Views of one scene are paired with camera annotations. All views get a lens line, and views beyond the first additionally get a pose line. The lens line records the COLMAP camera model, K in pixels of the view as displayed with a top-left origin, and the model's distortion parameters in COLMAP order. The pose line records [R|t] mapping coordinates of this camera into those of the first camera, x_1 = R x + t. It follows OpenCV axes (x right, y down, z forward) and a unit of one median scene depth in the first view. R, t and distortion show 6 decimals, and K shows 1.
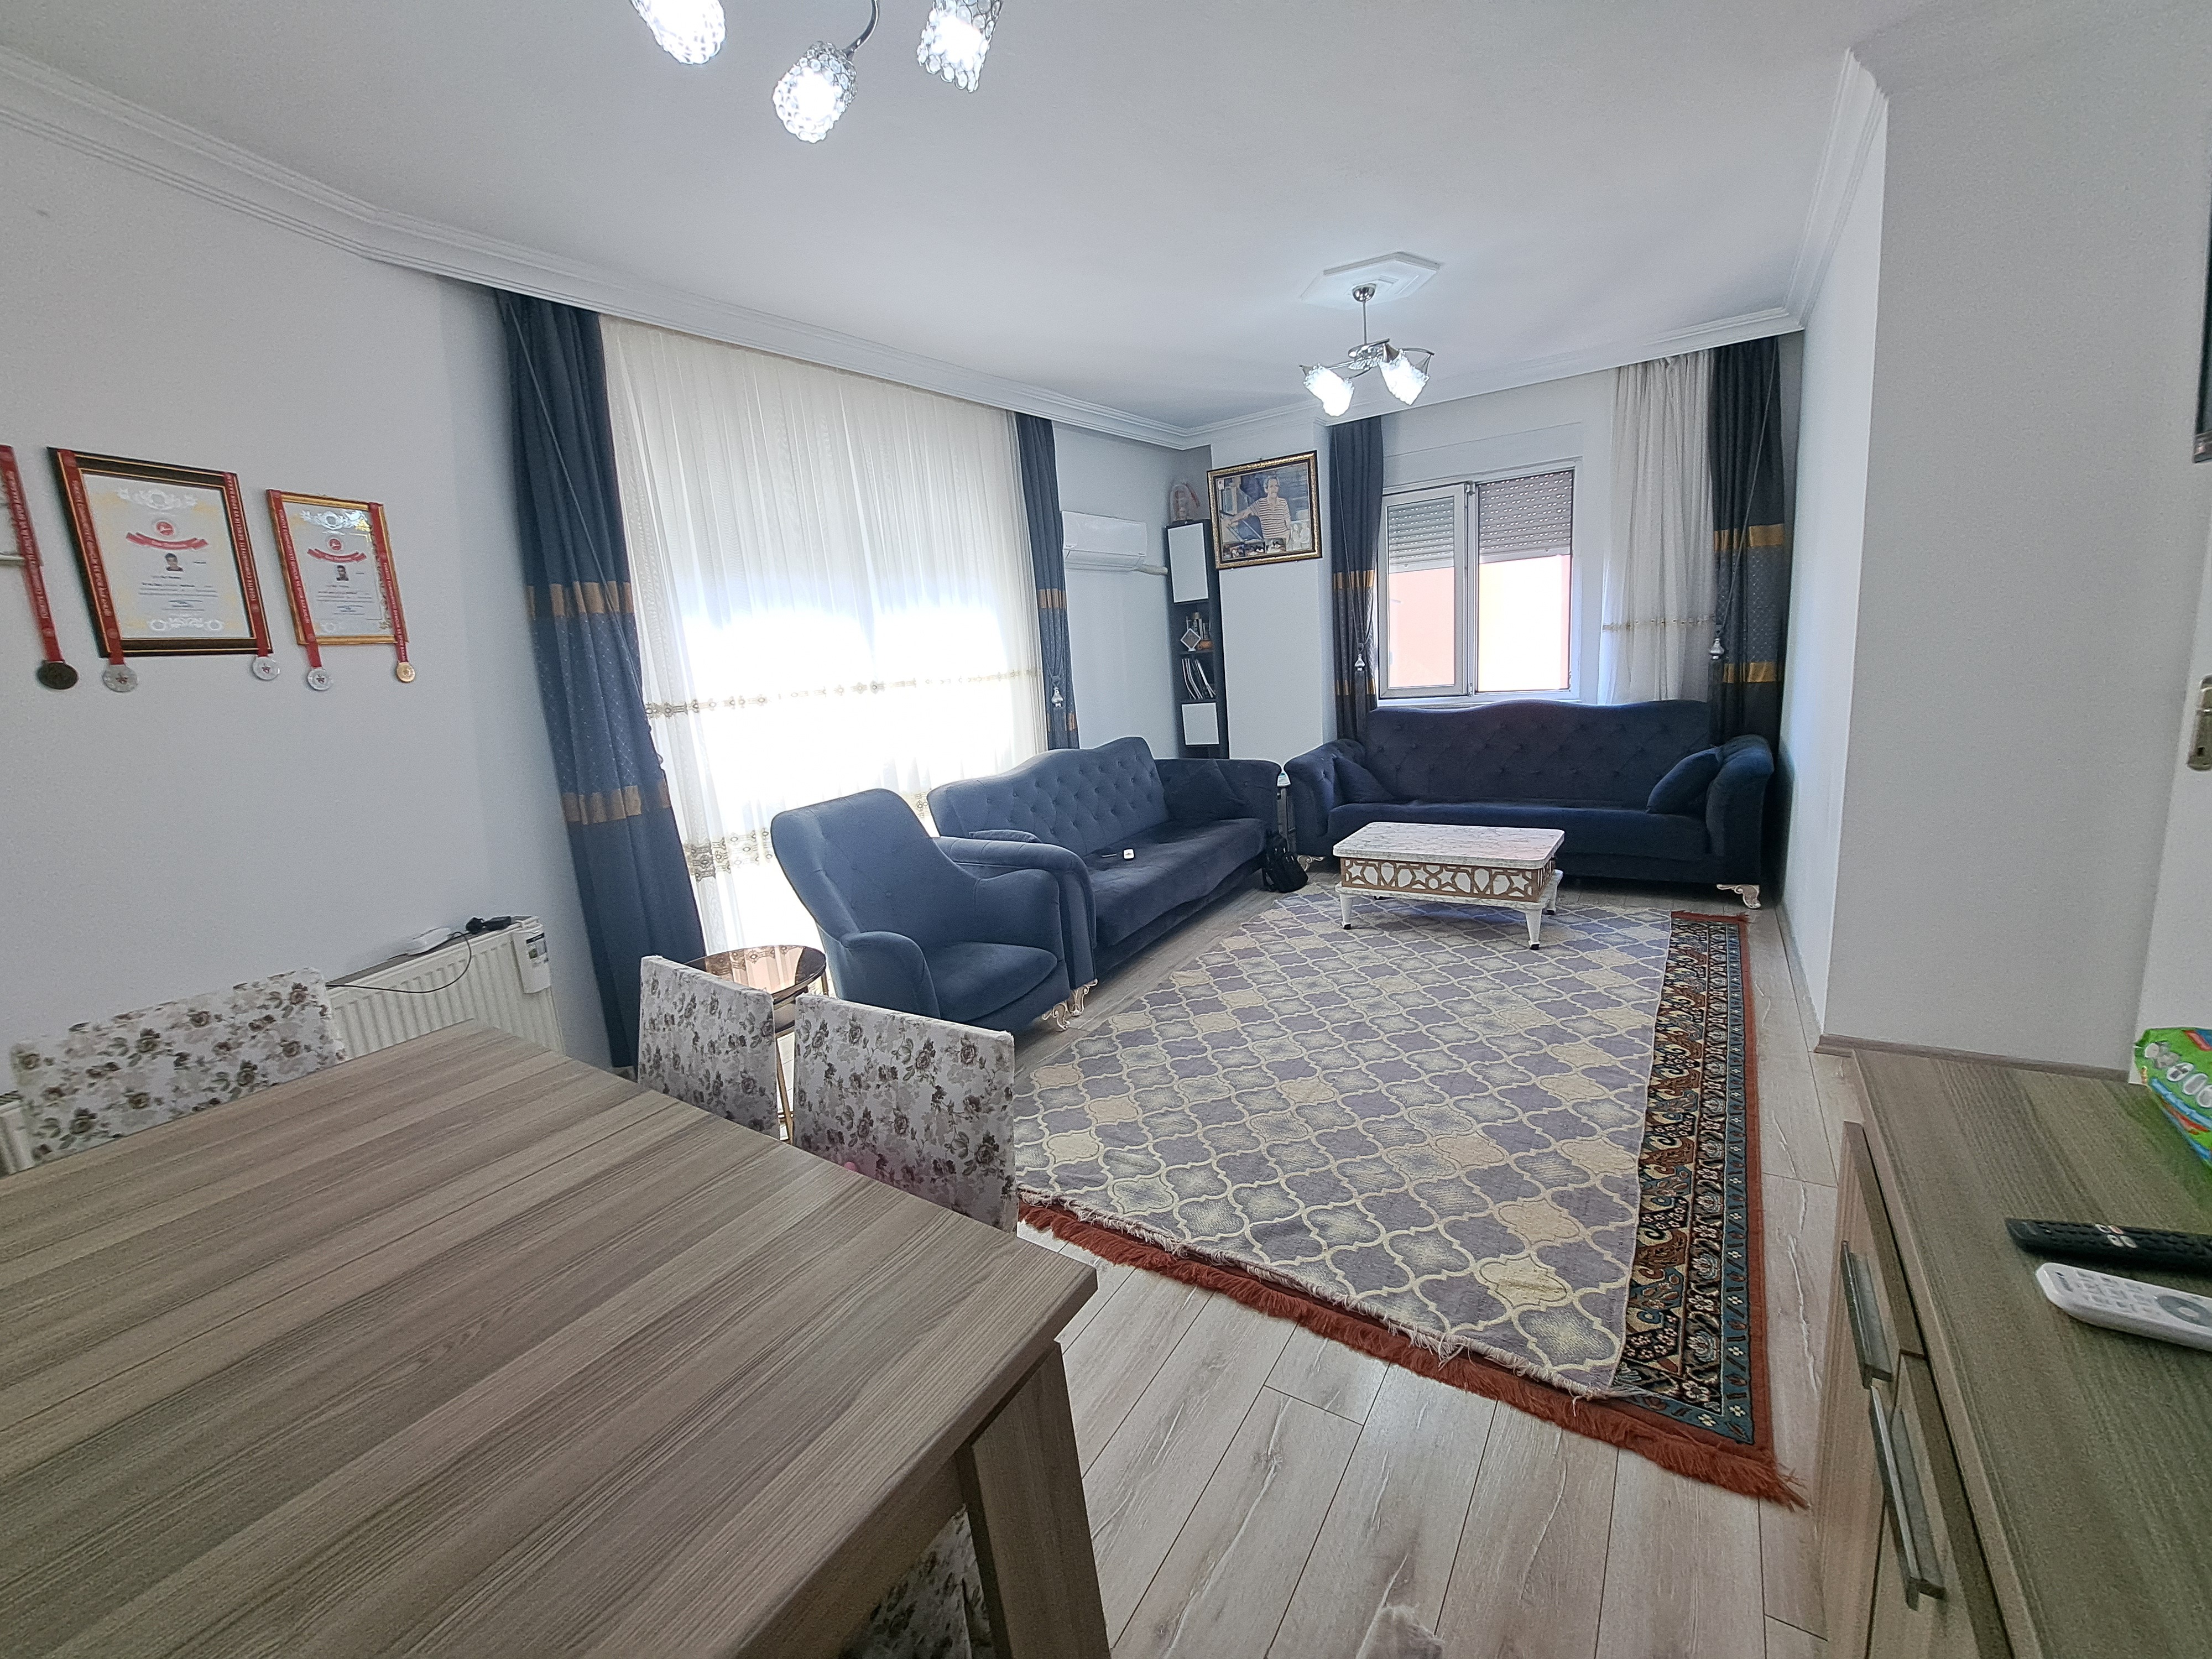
lens RADIAL K [[886.1, 0, 1081.8], [0, 886.1, 816.2], [0, 0, 1]] dist [-0.014070, -0.000512]
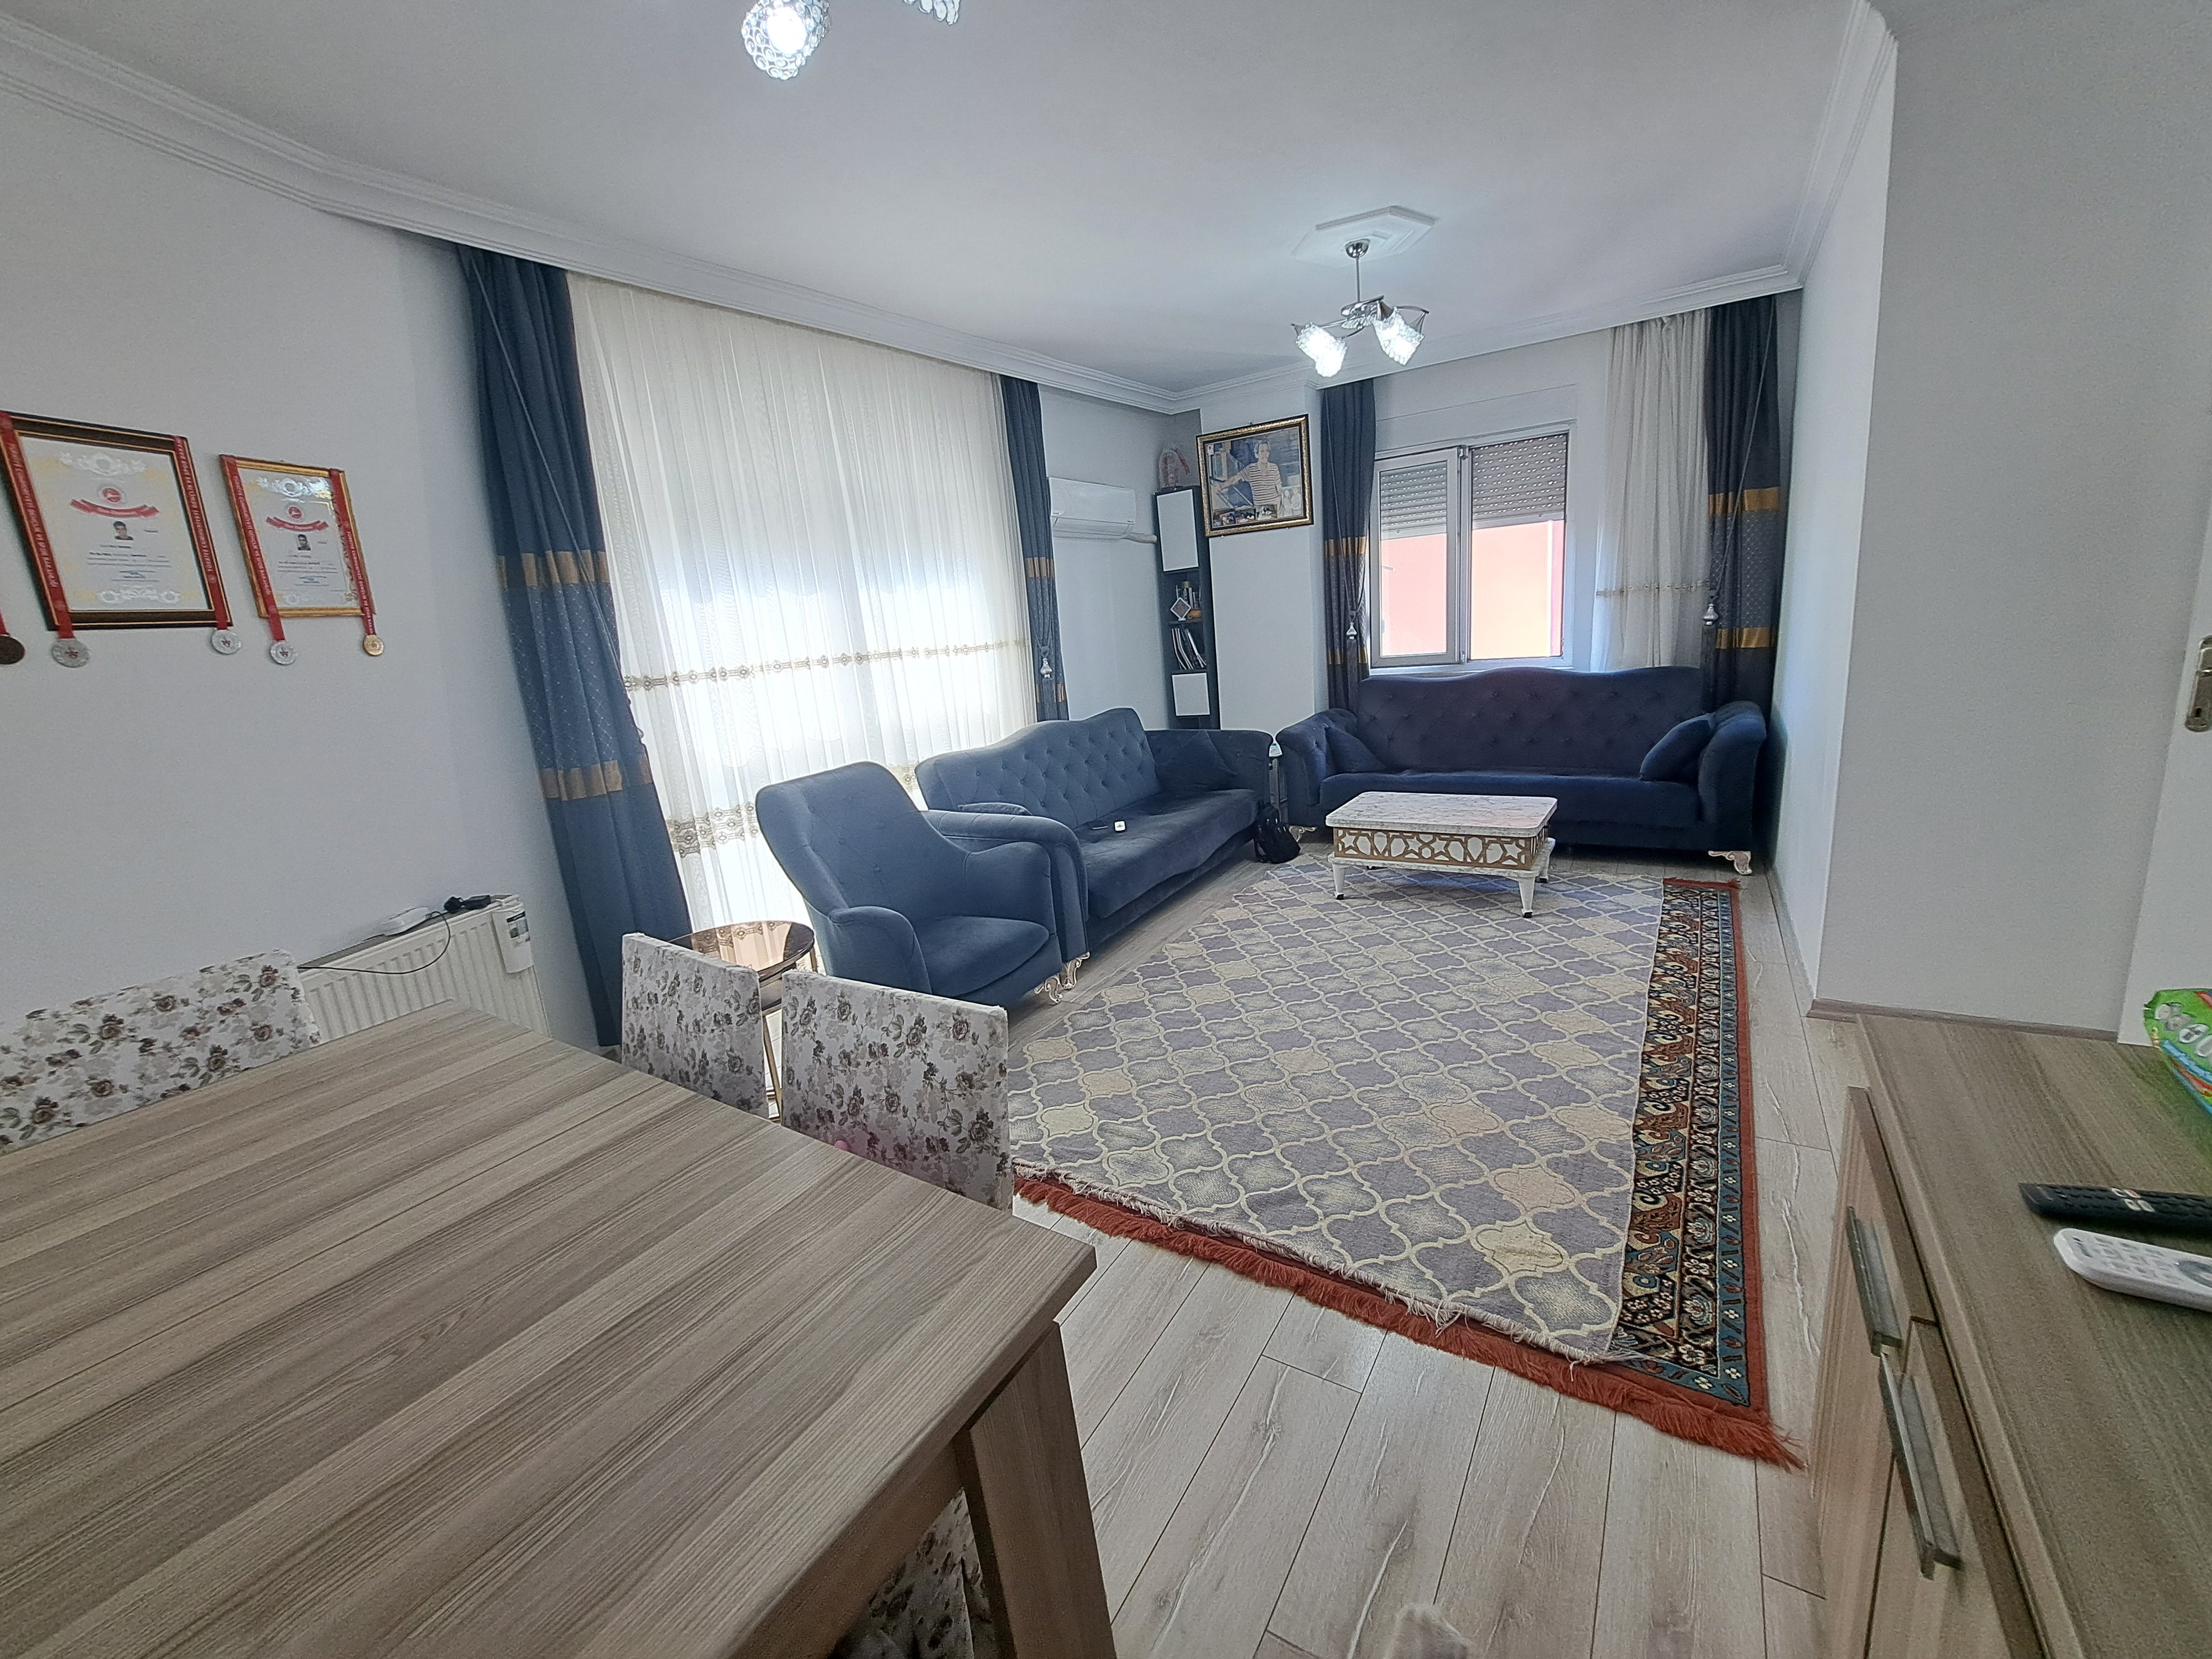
lens RADIAL K [[886.1, 0, 1083.2], [0, 886.1, 818.8], [0, 0, 1]] dist [-0.014070, -0.000512]
pose [[0.999871, -0.009571, 0.012904, -0.001376], [0.009150, 0.999437, 0.032286, 0.002603], [-0.013206, -0.032164, 0.999395, 0.012844]]
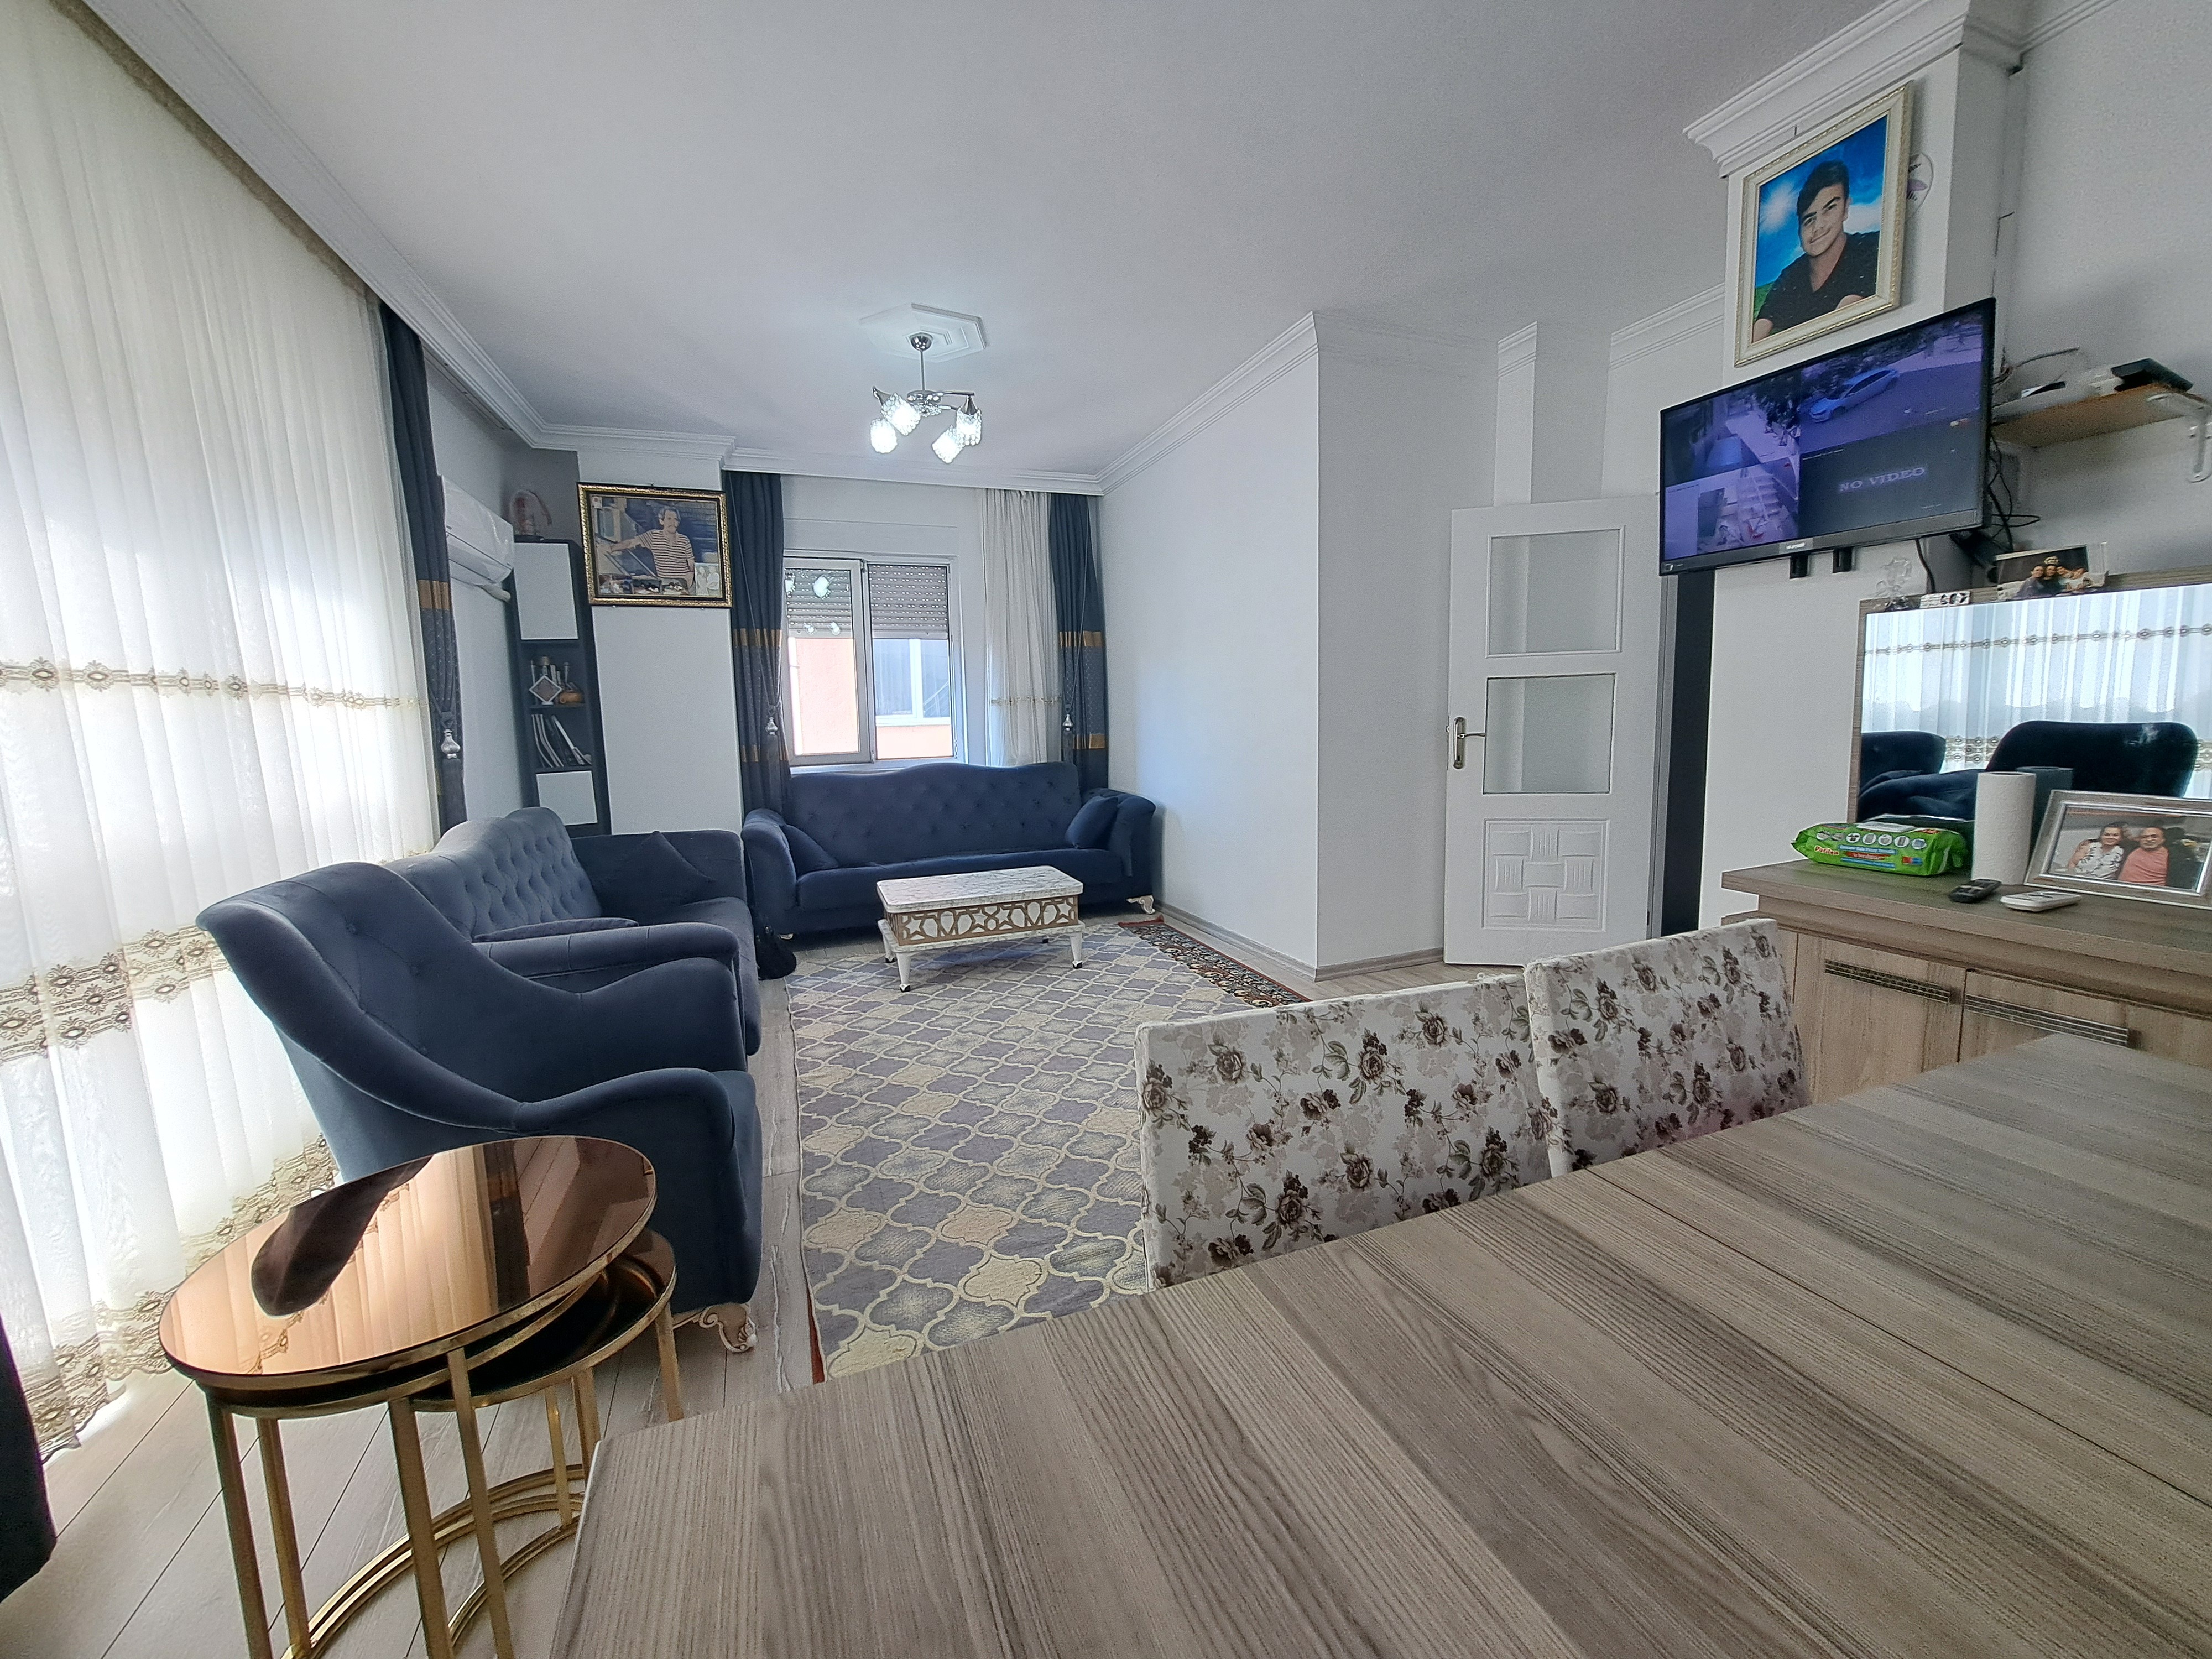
lens RADIAL K [[886.1, 0, 1097.4], [0, 886.1, 816.5], [0, 0, 1]] dist [-0.014070, -0.000512]
pose [[0.569536, -0.027720, 0.821499, -0.445562], [0.133732, 0.989240, -0.059335, 0.035846], [-0.811014, 0.143654, 0.567115, 0.366194]]
